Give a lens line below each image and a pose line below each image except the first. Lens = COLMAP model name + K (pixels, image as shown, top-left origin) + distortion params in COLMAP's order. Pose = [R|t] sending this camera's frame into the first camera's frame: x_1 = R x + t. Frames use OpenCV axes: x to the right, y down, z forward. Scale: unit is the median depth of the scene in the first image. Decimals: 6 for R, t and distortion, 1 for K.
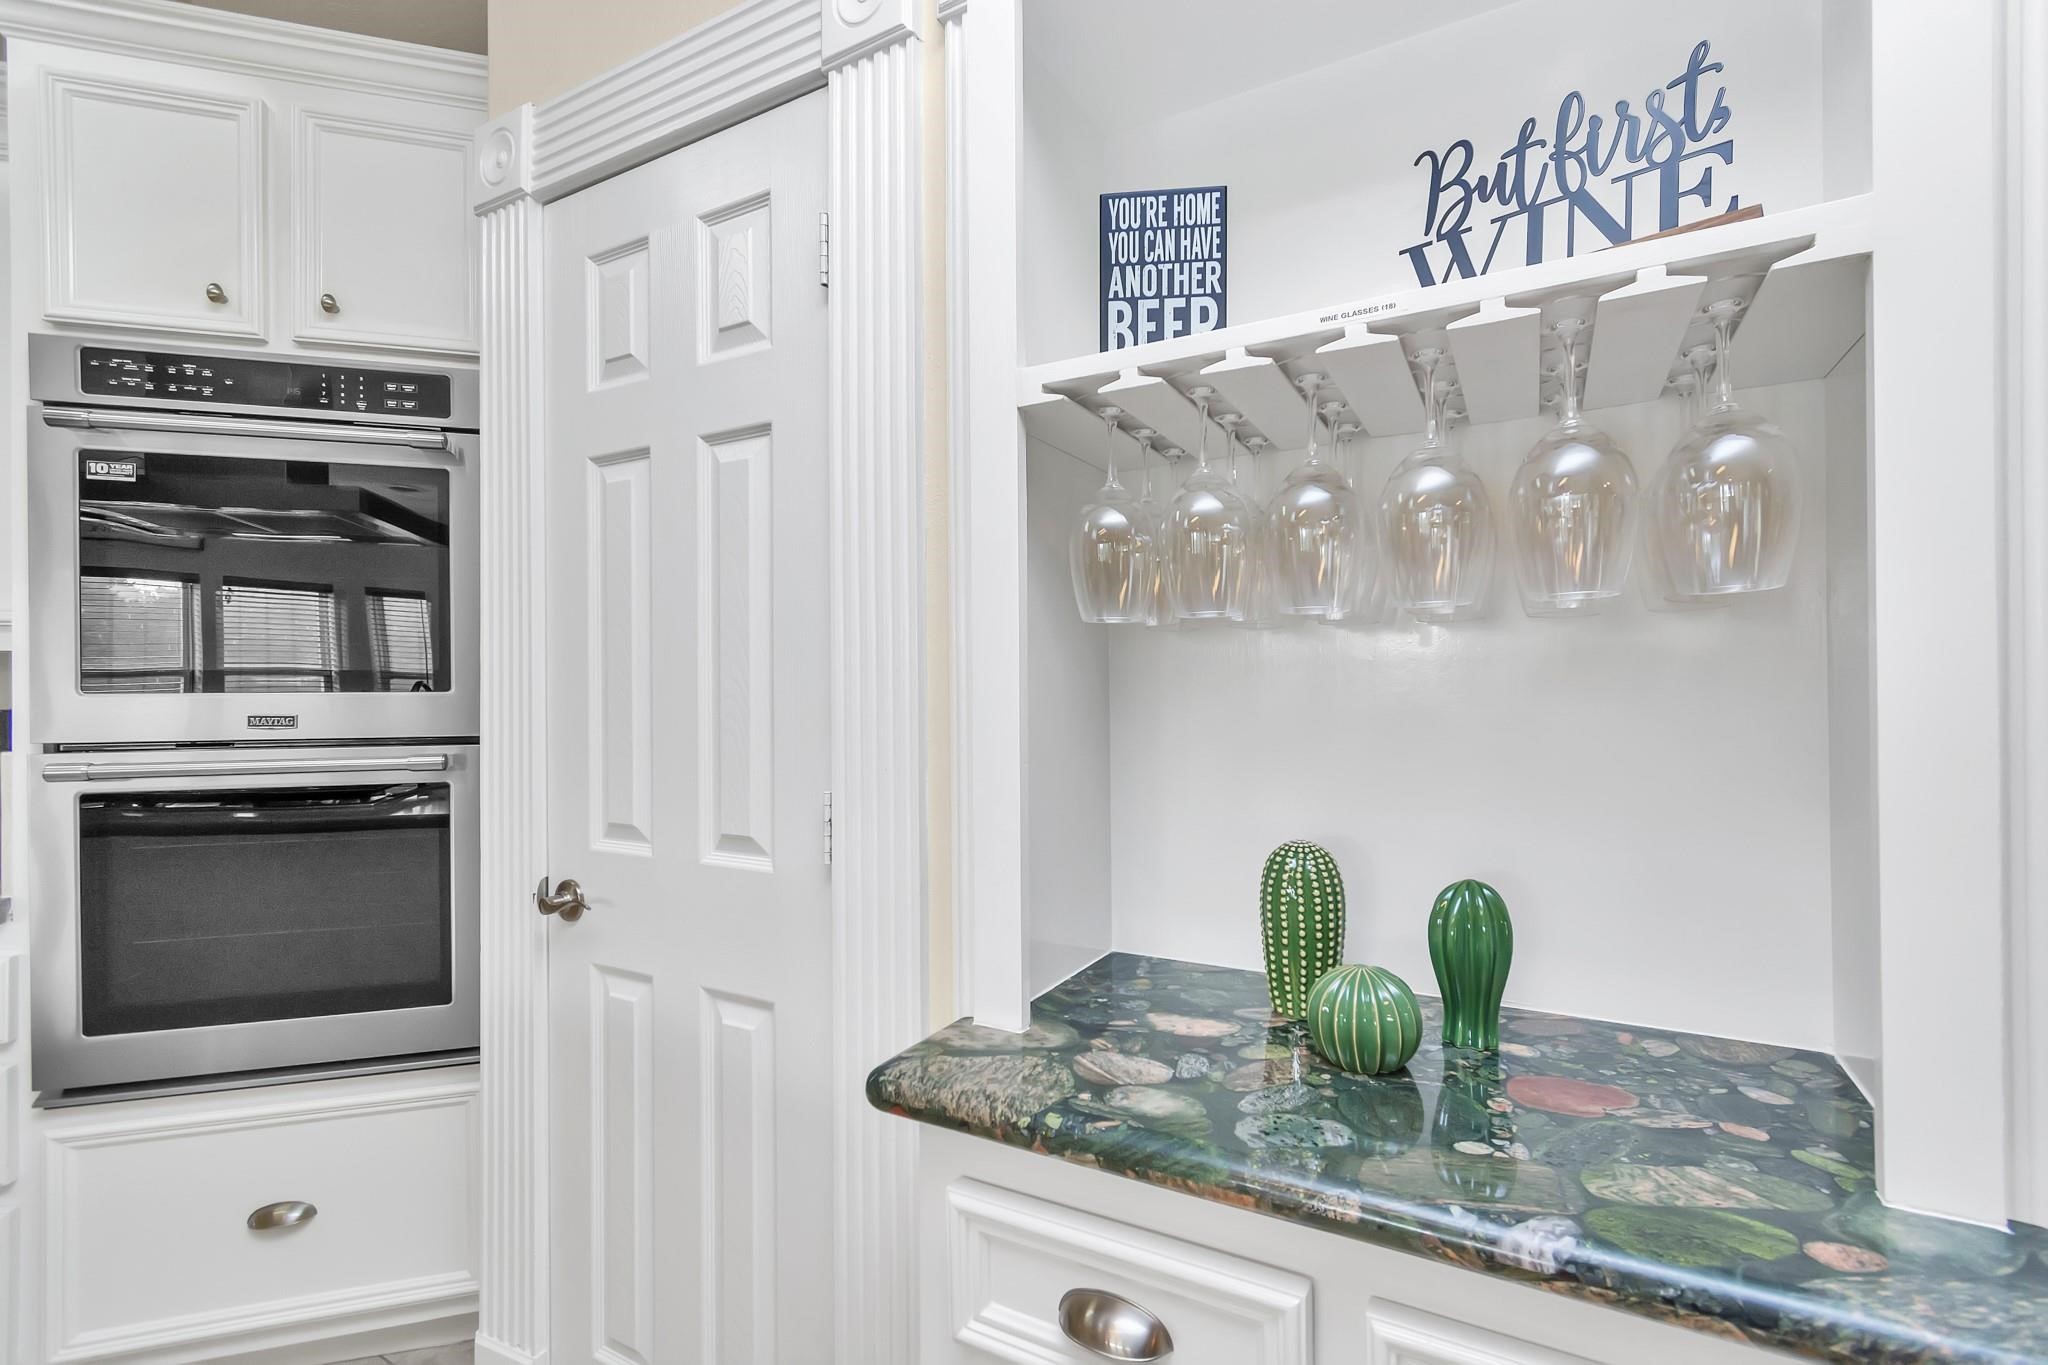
lens RADIAL K [[908.7, 0, 1031.2], [0, 908.7, 681.6], [0, 0, 1]] dist [0.000227, 0.000036]
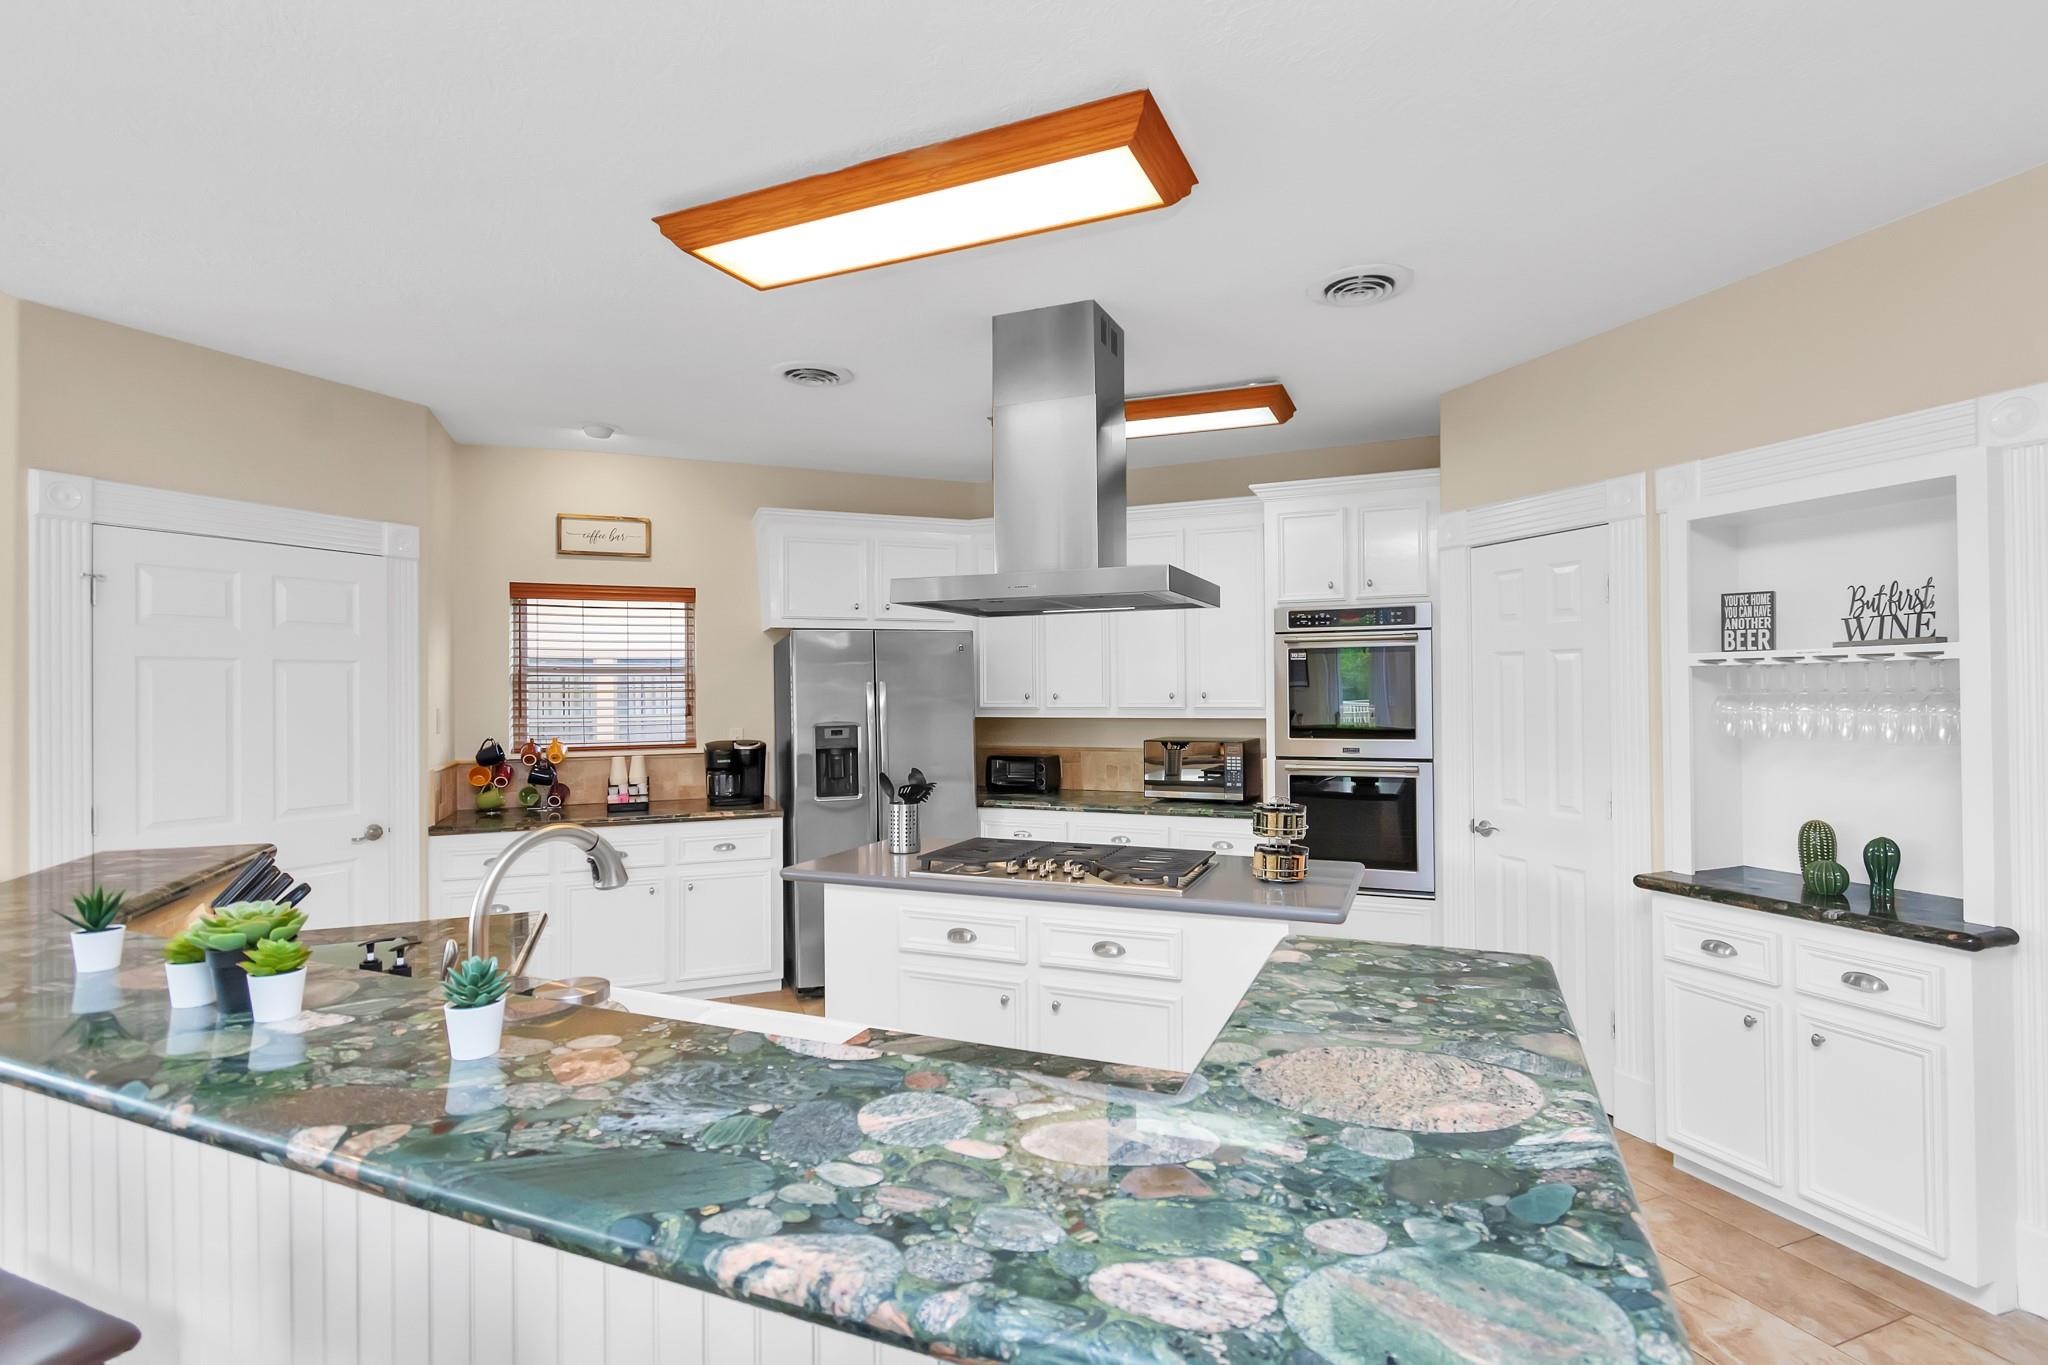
lens RADIAL K [[981.1, 0, 1029.4], [0, 981.1, 674.4], [0, 0, 1]] dist [-0.002926, -0.000505]
pose [[0.782451, -0.007757, -0.622664, 0.300399], [0.006205, 0.999970, -0.004659, -0.275338], [0.622681, -0.000218, 0.782475, -2.932850]]
